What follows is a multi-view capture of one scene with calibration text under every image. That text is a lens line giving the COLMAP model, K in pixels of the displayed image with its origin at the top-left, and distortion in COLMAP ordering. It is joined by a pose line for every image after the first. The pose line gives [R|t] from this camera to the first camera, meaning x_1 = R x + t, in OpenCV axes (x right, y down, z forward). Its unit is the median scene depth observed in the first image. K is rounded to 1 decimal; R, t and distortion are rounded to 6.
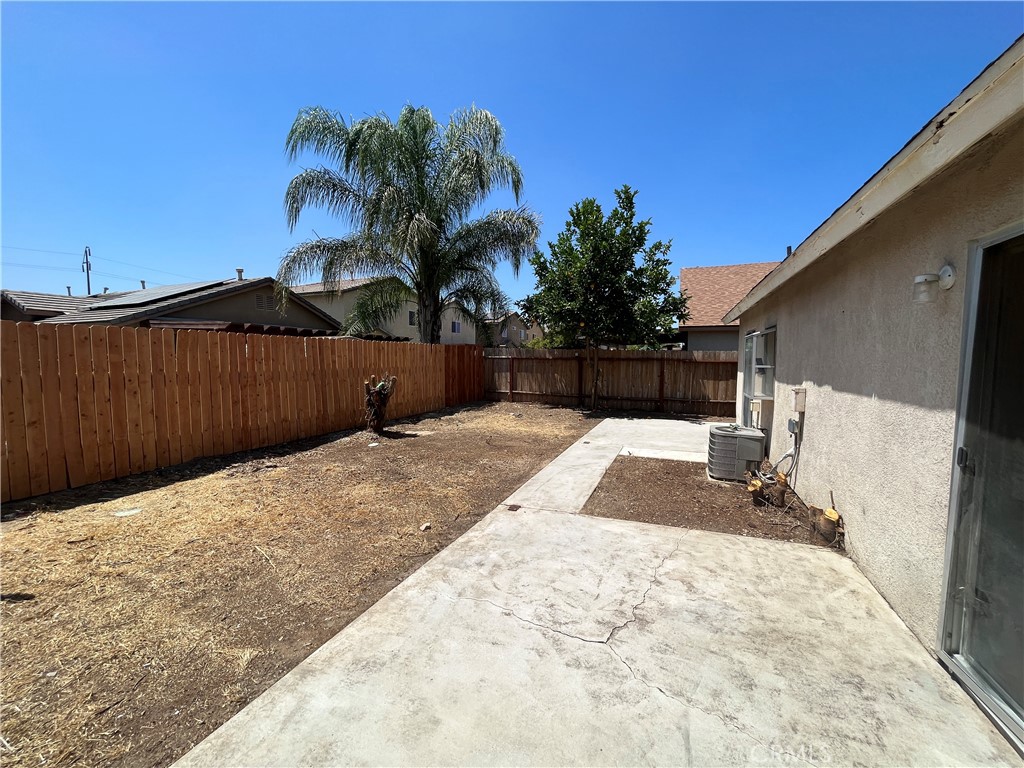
lens RADIAL K [[414.3, 0, 511.0], [0, 414.3, 382.1], [0, 0, 1]] dist [0.001152, -0.000814]
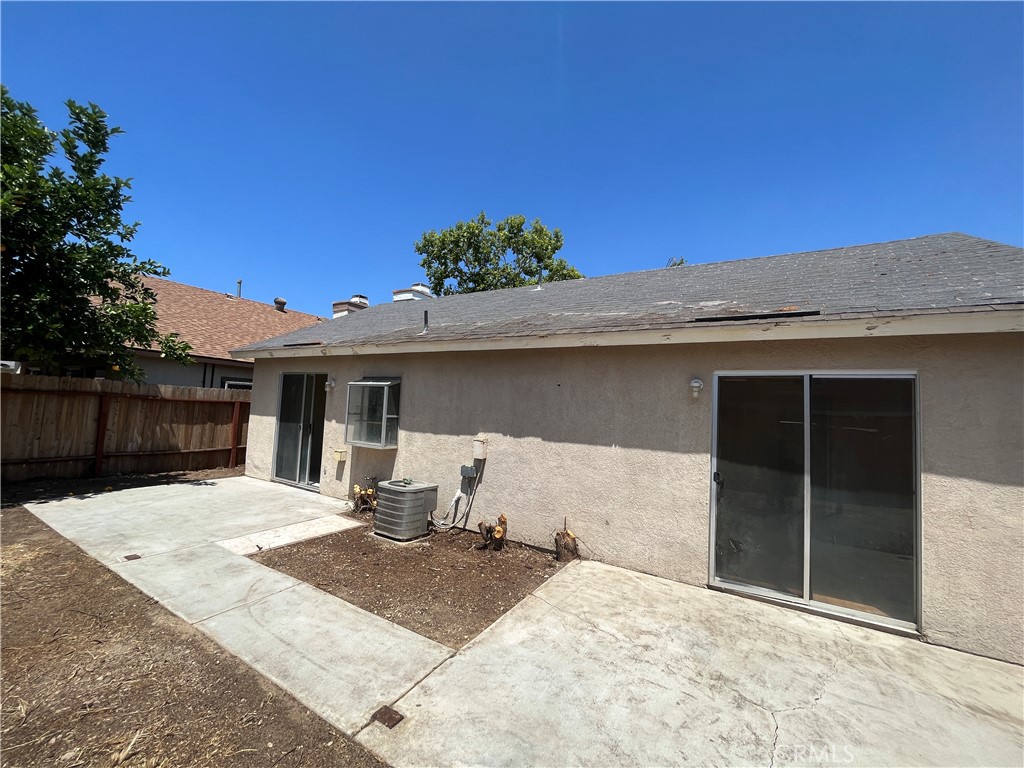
lens RADIAL K [[414.3, 0, 506.8], [0, 414.3, 382.7], [0, 0, 1]] dist [0.001152, -0.000814]
pose [[0.151757, 0.066677, 0.986166, -0.510746], [0.006728, 0.997629, -0.068487, -0.067703], [-0.988395, 0.017029, 0.150949, 0.800578]]
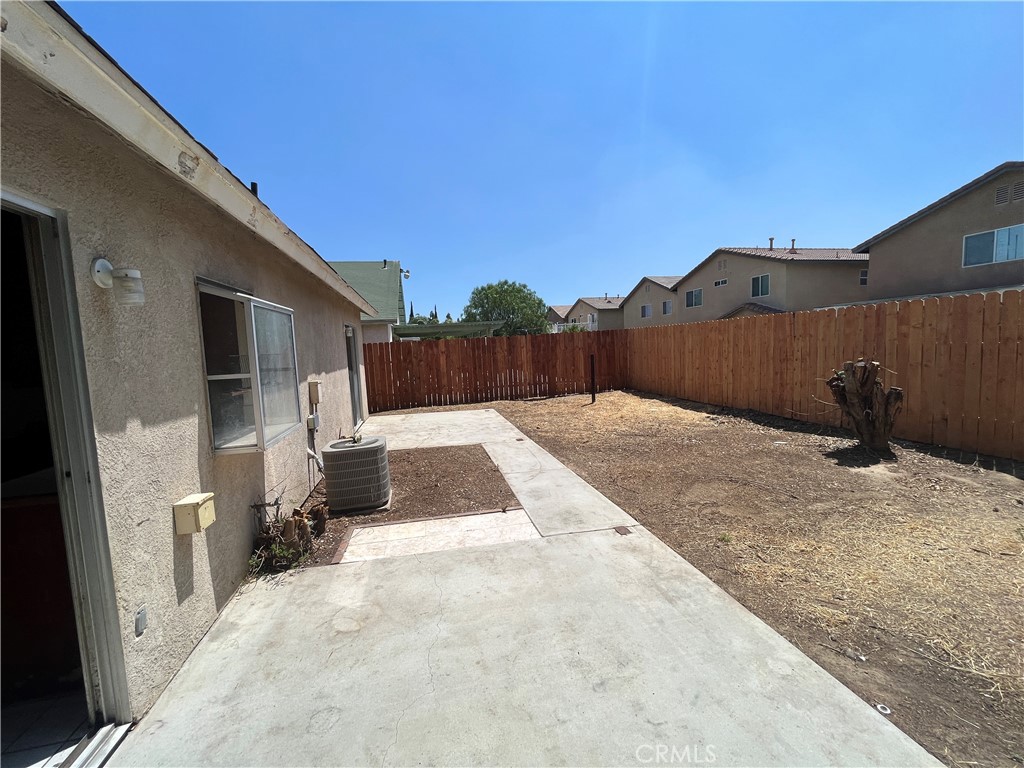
lens RADIAL K [[414.3, 0, 504.7], [0, 414.3, 383.1], [0, 0, 1]] dist [0.001152, -0.000814]
pose [[-0.824582, 0.081697, -0.559813, 0.953950], [0.005366, 0.990603, 0.136662, -0.132454], [0.565717, 0.109684, -0.817272, 2.313049]]
